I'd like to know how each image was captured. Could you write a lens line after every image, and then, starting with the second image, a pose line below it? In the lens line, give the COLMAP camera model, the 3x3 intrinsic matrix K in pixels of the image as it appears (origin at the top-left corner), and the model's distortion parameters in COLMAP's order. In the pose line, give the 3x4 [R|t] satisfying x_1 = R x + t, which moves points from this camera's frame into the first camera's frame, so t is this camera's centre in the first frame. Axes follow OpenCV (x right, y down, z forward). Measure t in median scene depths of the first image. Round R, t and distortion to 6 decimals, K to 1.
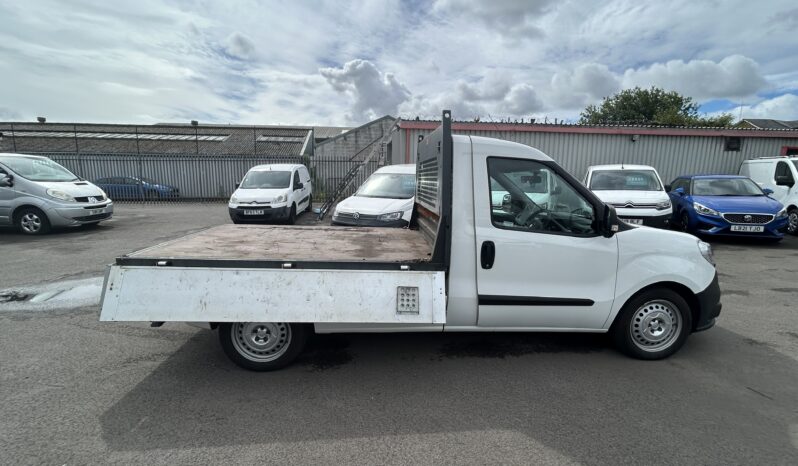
lens RADIAL K [[347.8, 0, 396.7], [0, 347.8, 238.9], [0, 0, 1]] dist [0.001680, 0.000479]
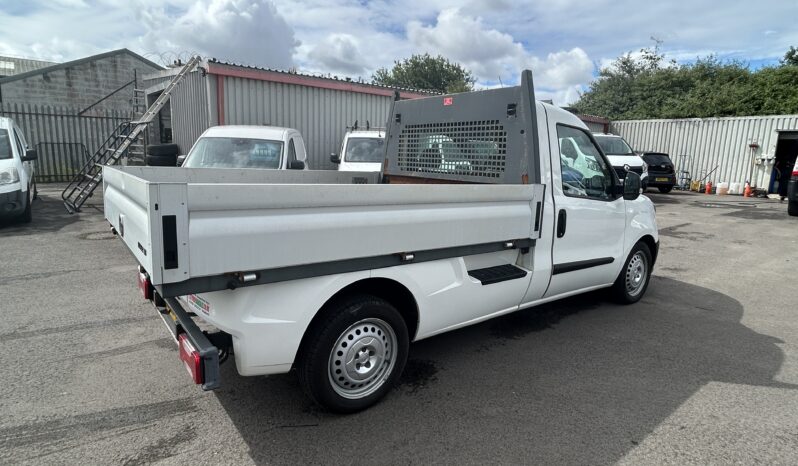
lens RADIAL K [[447.2, 0, 398.4], [0, 447.2, 231.2], [0, 0, 1]] dist [-0.008699, -0.000466]
pose [[0.833925, -0.086785, 0.545012, -0.201340], [0.079621, 0.996146, 0.036794, -0.003902], [-0.546104, 0.012711, 0.837621, 0.045420]]
